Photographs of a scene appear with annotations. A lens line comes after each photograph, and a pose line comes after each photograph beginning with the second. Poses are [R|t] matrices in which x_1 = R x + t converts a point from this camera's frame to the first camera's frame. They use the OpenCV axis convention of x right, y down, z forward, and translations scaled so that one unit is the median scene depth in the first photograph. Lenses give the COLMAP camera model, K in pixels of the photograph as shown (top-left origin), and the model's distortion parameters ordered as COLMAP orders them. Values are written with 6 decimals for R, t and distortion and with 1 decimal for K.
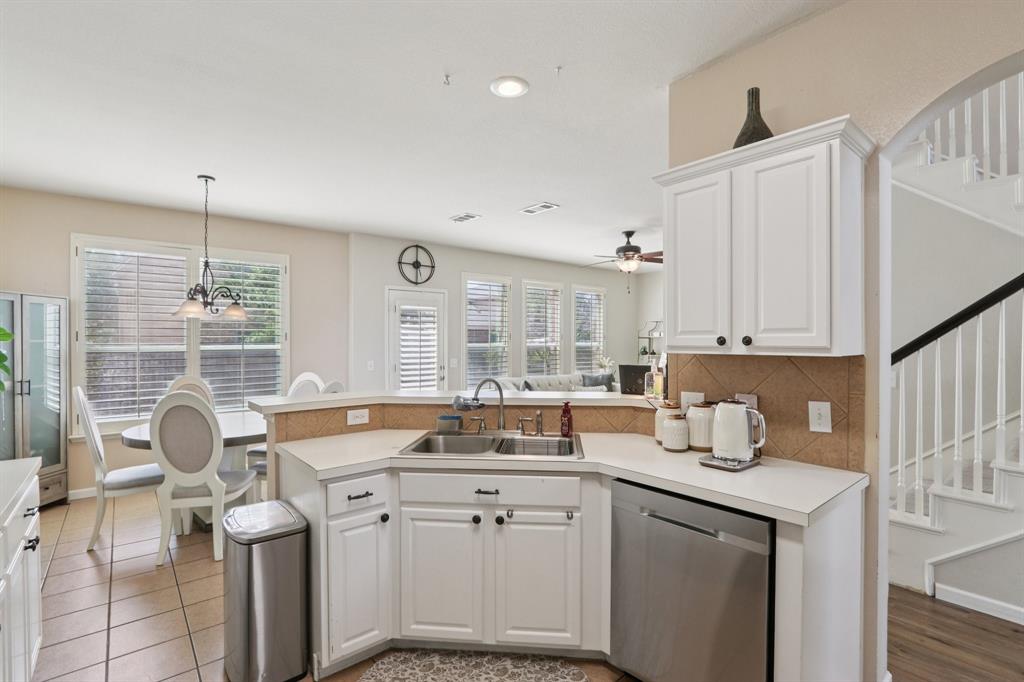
lens RADIAL K [[476.1, 0, 516.6], [0, 476.1, 344.8], [0, 0, 1]] dist [-0.012495, 0.000222]
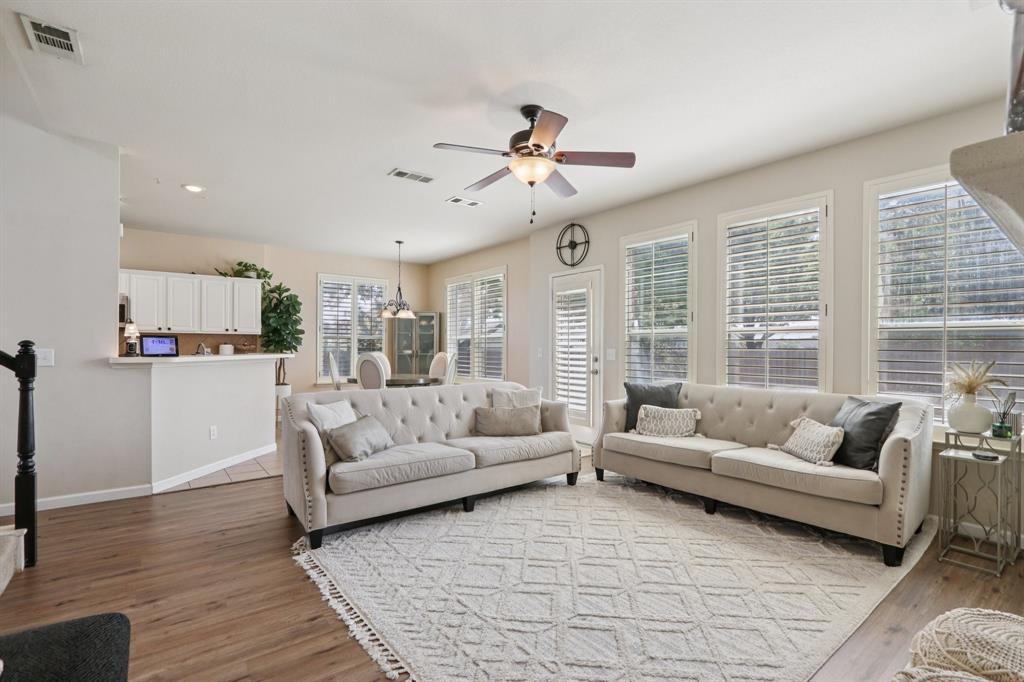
lens RADIAL K [[472.6, 0, 512.3], [0, 472.6, 349.4], [0, 0, 1]] dist [-0.015540, -0.000168]
pose [[-0.036084, 0.007933, -0.999317, 0.706509], [-0.008266, 0.999932, 0.008237, 0.026252], [0.999315, 0.008558, -0.036016, 0.922306]]
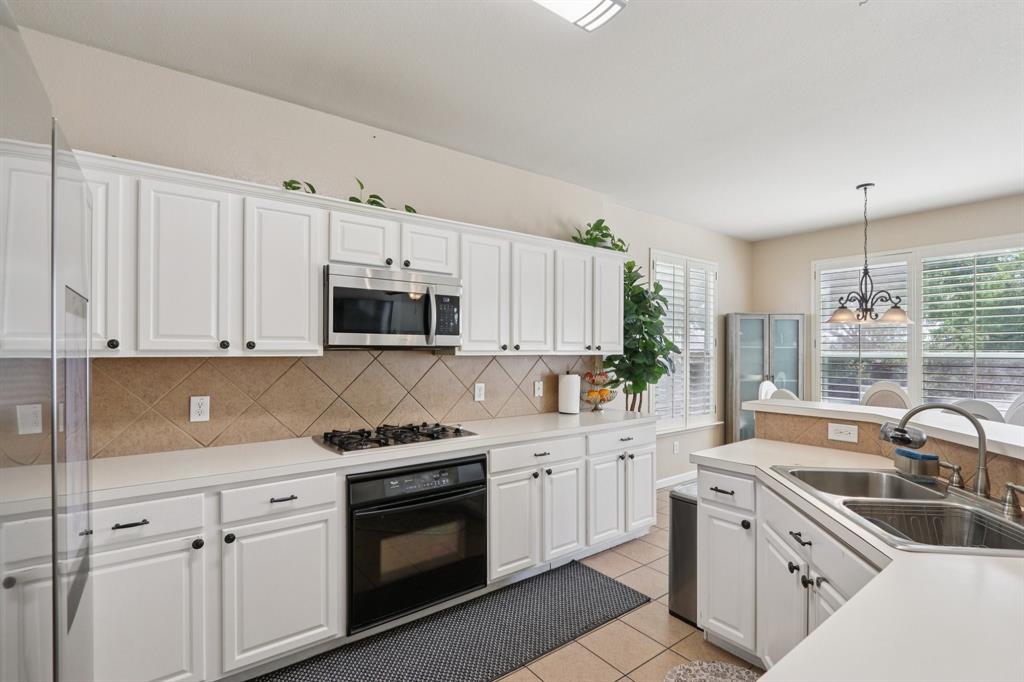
lens RADIAL K [[472.6, 0, 512.3], [0, 472.6, 349.4], [0, 0, 1]] dist [-0.015540, -0.000168]
pose [[-0.049906, -0.003962, -0.998746, 0.233231], [-0.004181, 0.999984, -0.003758, 0.002171], [0.998745, 0.003989, -0.049922, 0.181982]]
